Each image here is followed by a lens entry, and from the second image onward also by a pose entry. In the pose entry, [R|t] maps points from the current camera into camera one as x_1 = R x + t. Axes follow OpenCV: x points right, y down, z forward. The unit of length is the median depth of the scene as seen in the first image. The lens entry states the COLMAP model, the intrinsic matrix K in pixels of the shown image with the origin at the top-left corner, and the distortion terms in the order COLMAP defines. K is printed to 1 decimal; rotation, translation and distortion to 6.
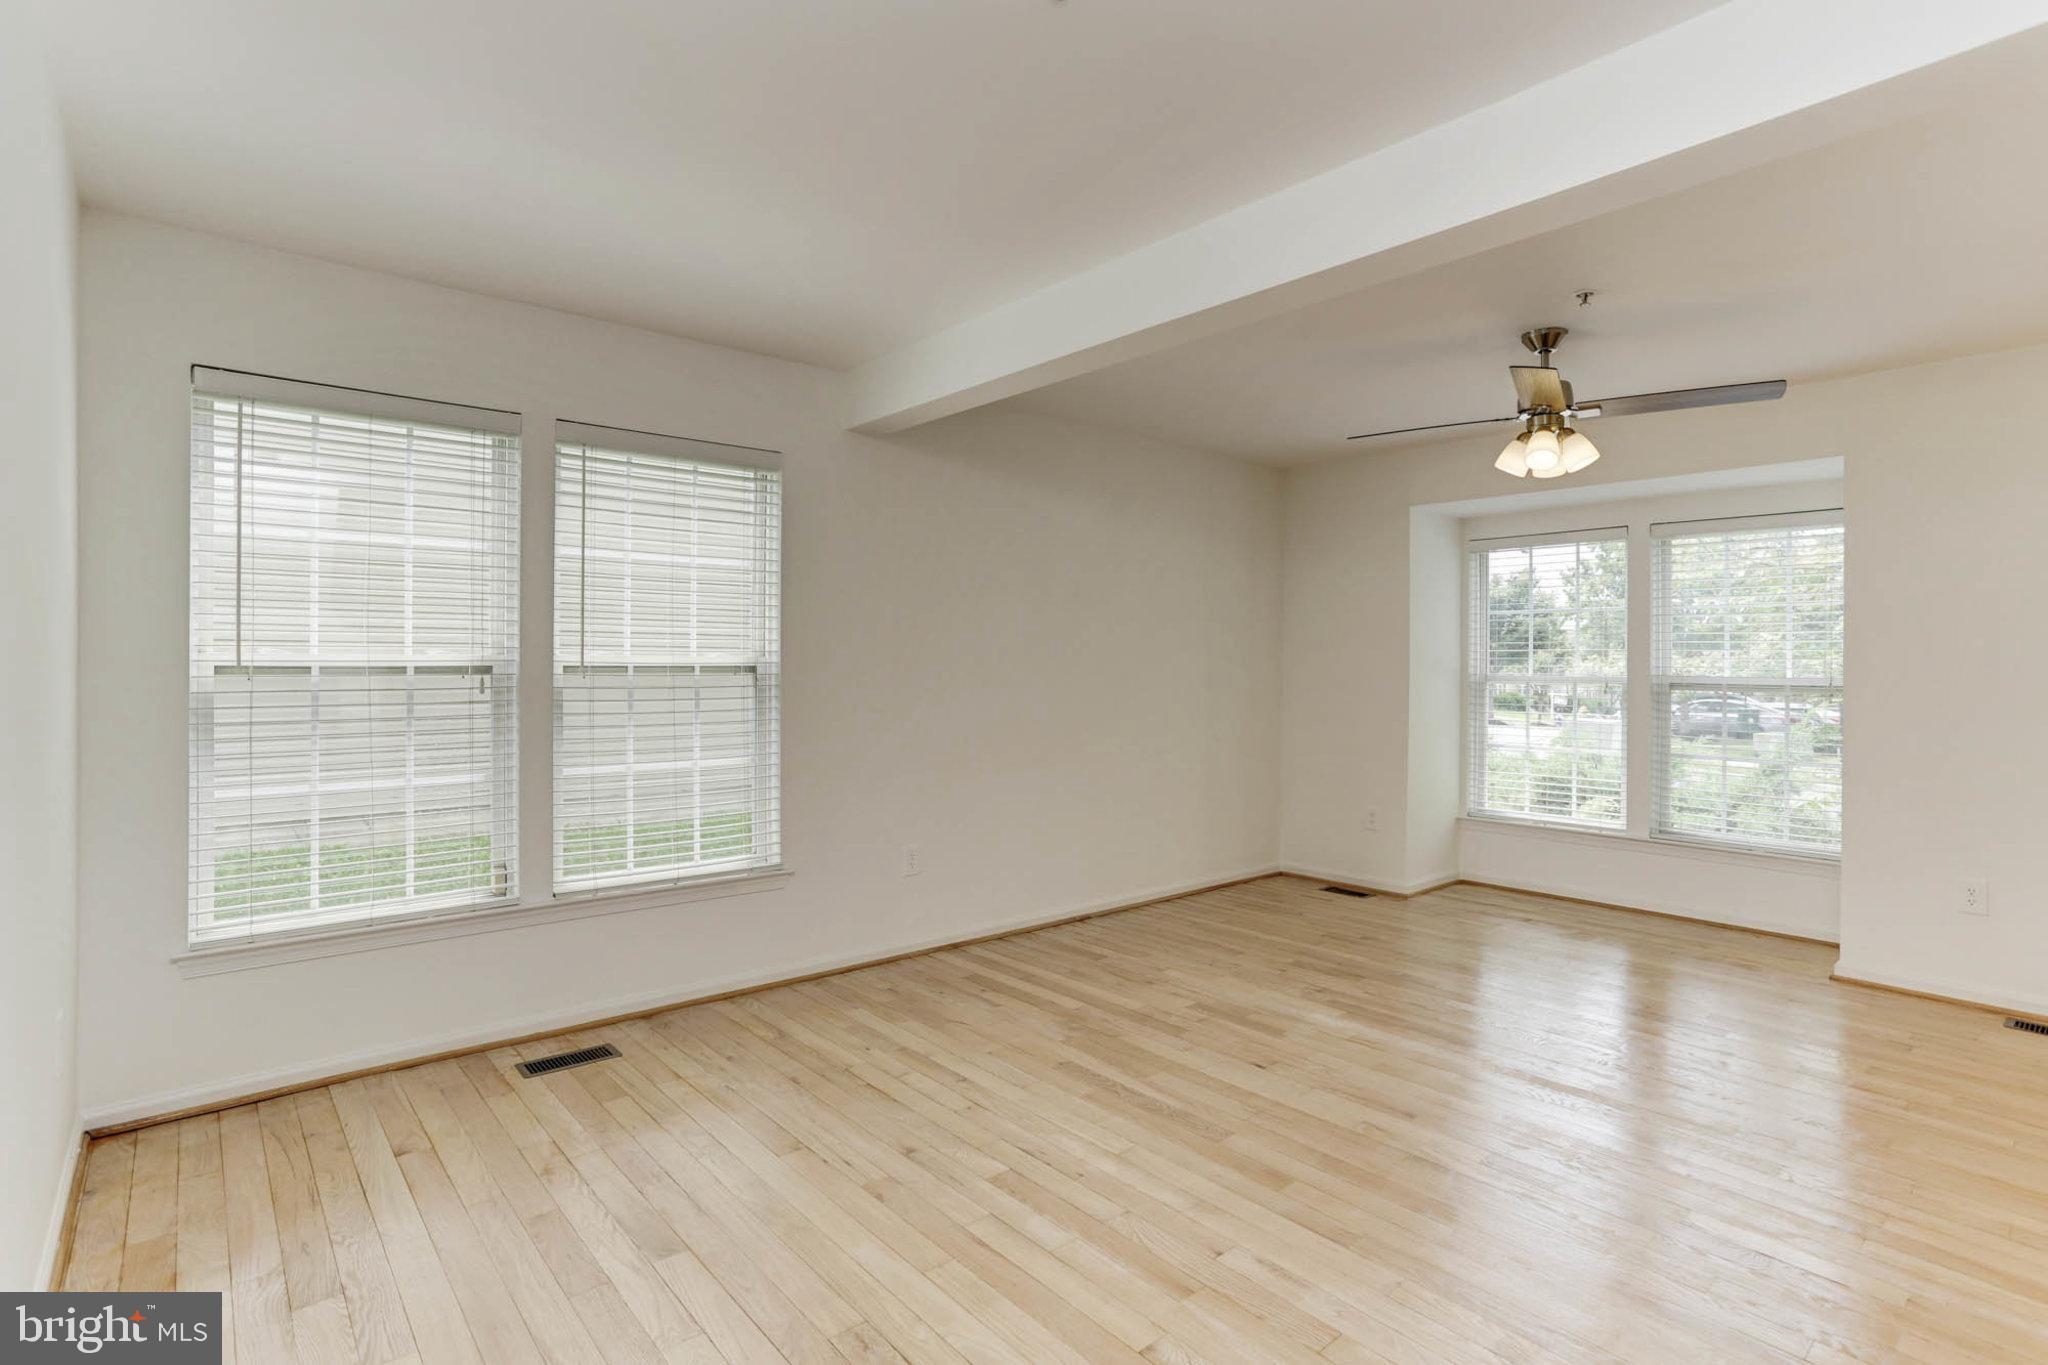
lens RADIAL K [[979.3, 0, 1030.8], [0, 979.3, 642.7], [0, 0, 1]] dist [-0.054241, 0.033510]
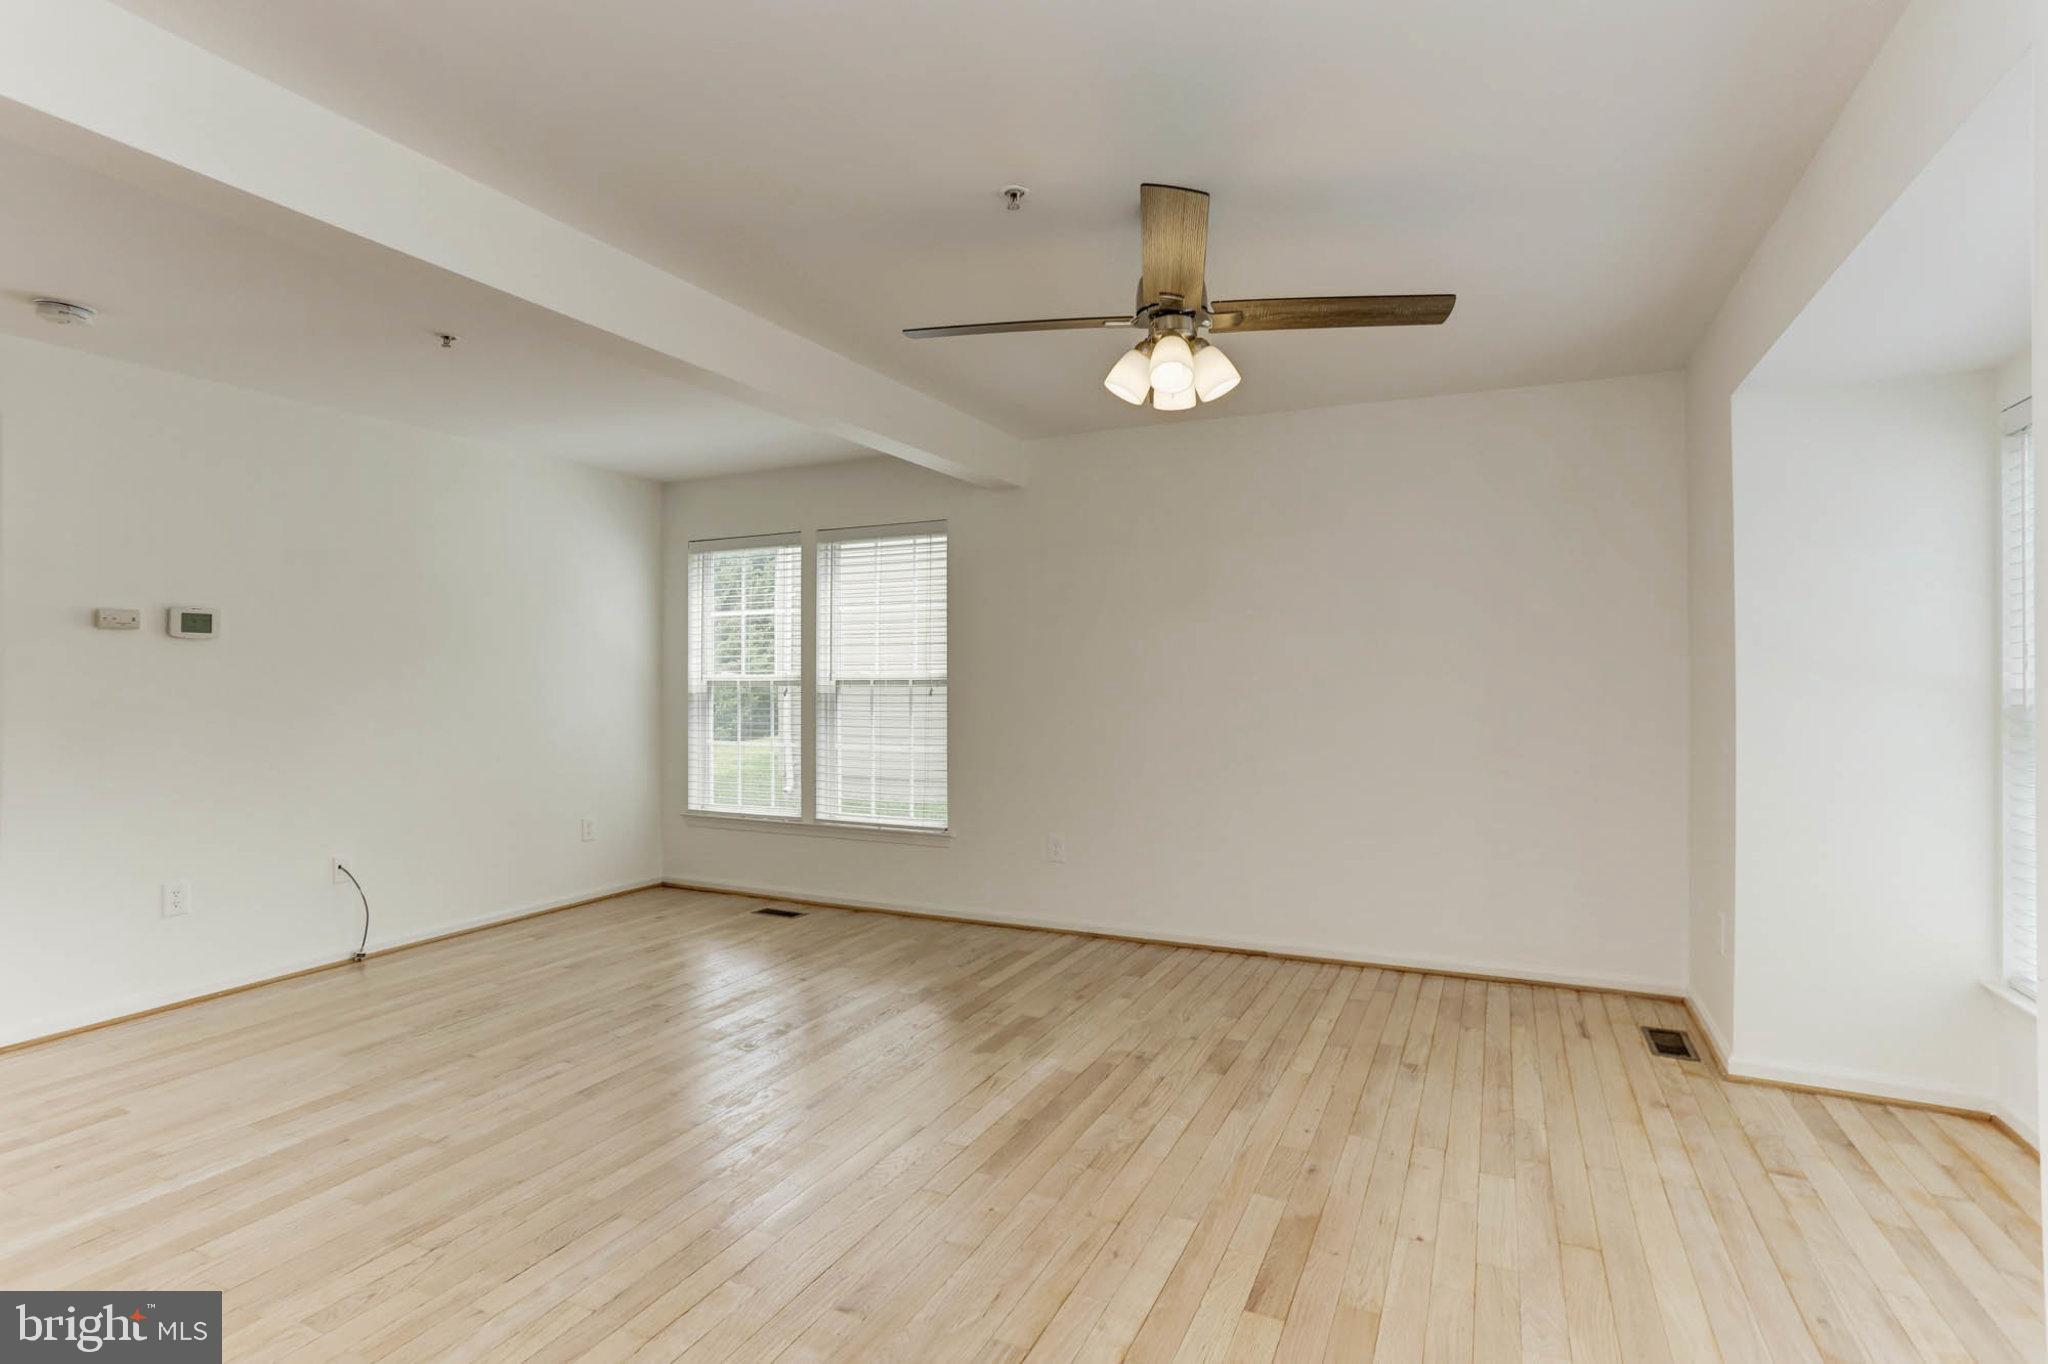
lens RADIAL K [[1003.2, 0, 1058.2], [0, 1003.2, 676.1], [0, 0, 1]] dist [-0.054383, 0.034688]
pose [[0.429224, -0.008779, -0.903155, 0.998977], [0.021700, 0.999764, 0.000595, 0.020759], [0.902937, -0.019854, 0.429314, 0.533888]]
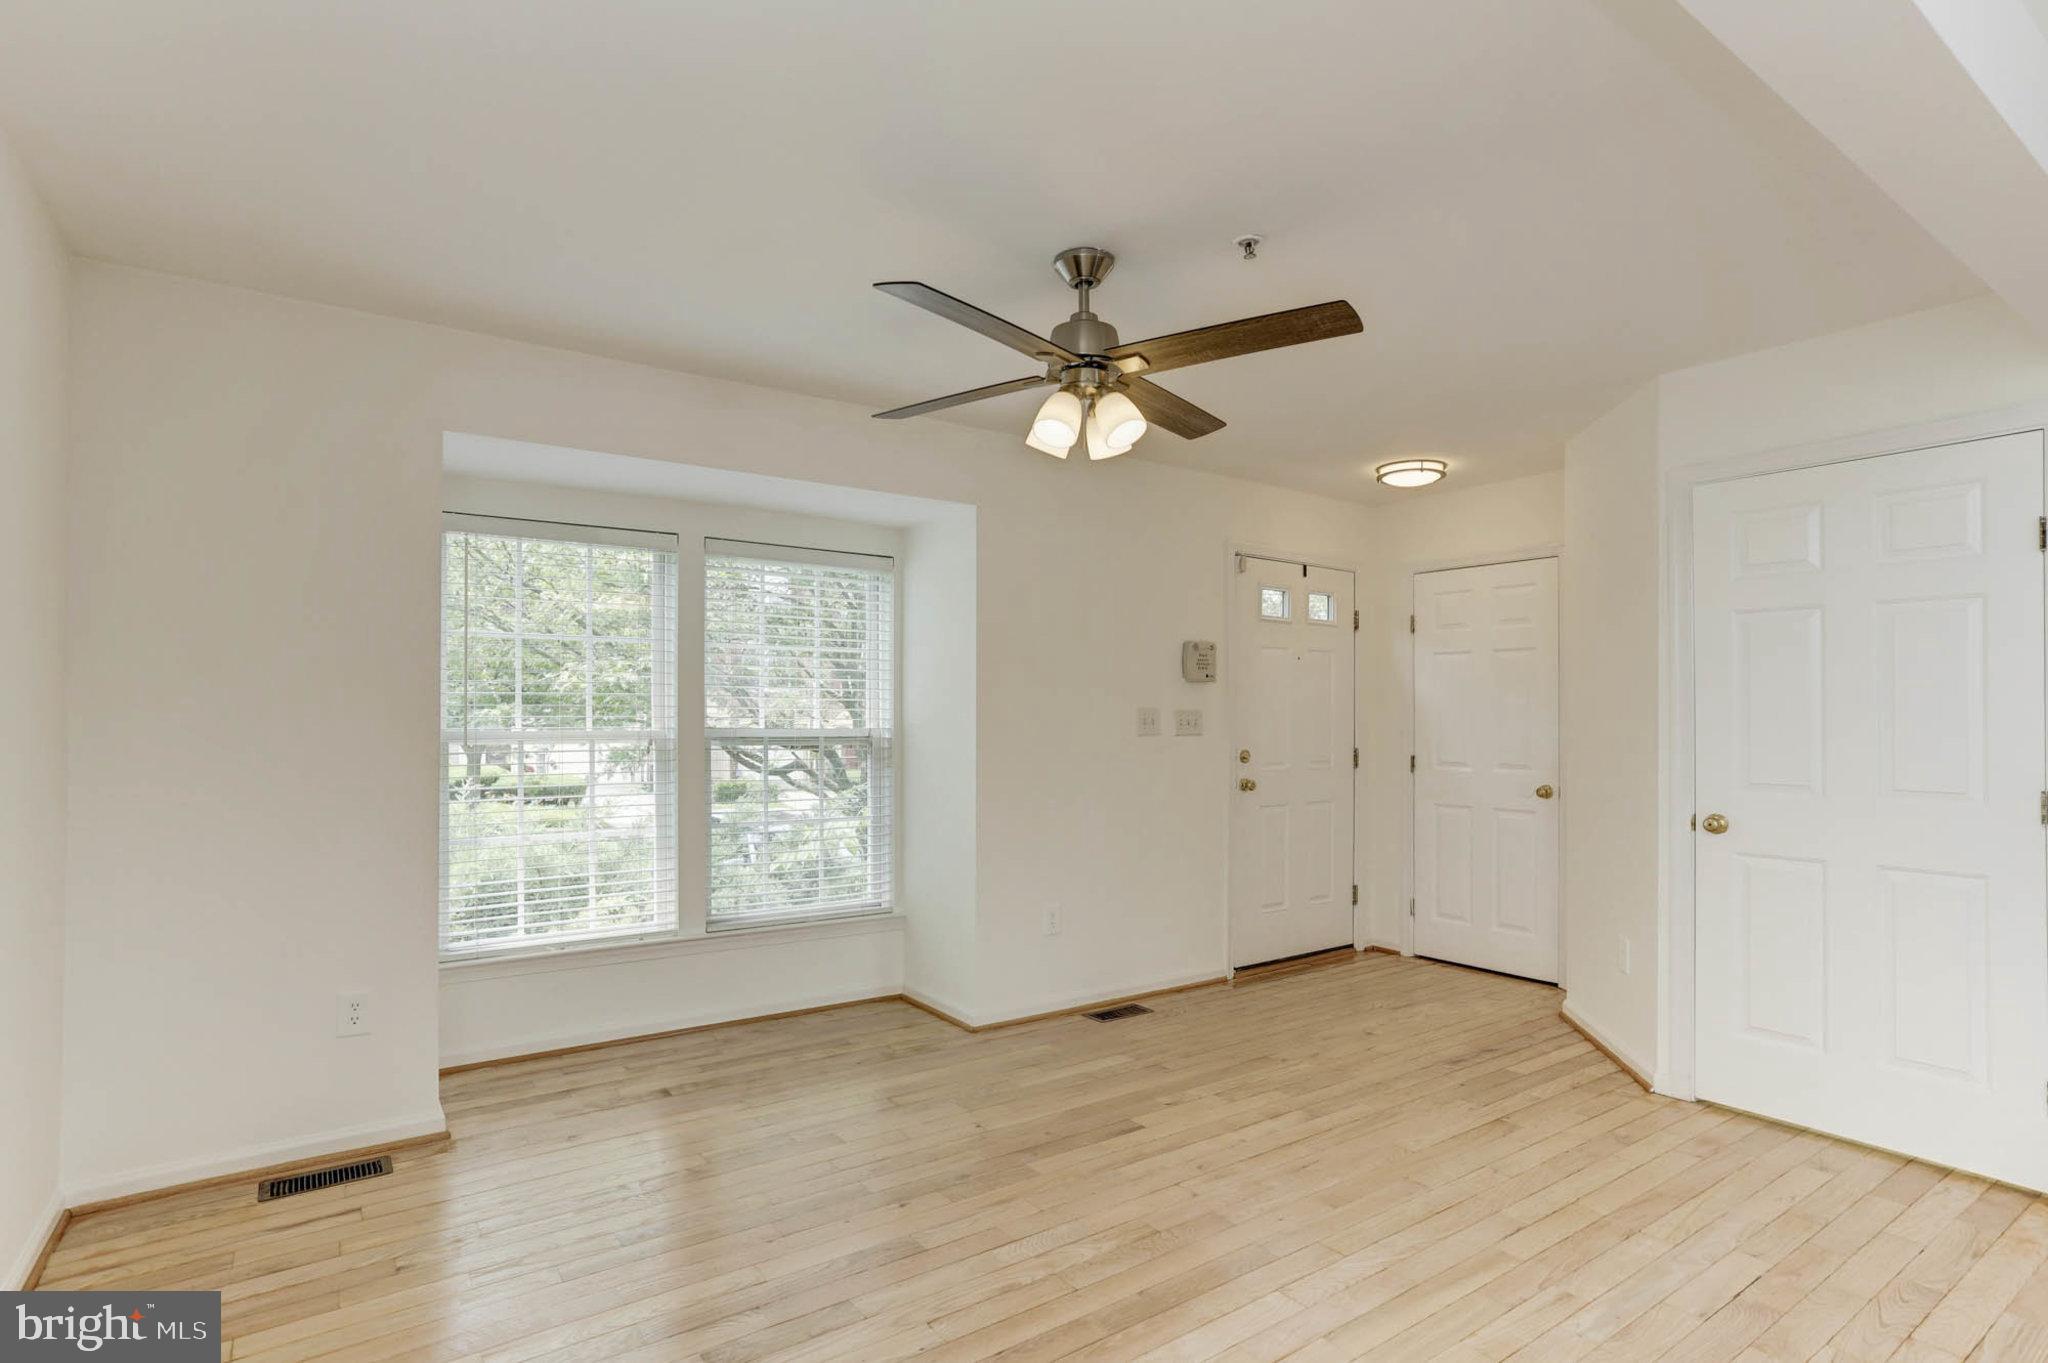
lens RADIAL K [[1027.8, 0, 963.8], [0, 1027.8, 708.7], [0, 0, 1]] dist [-0.065514, 0.038935]
pose [[0.130290, -0.002416, 0.991473, -0.201039], [-0.021179, 0.999762, 0.005220, 0.011681], [-0.991250, -0.021679, 0.130208, 0.859182]]
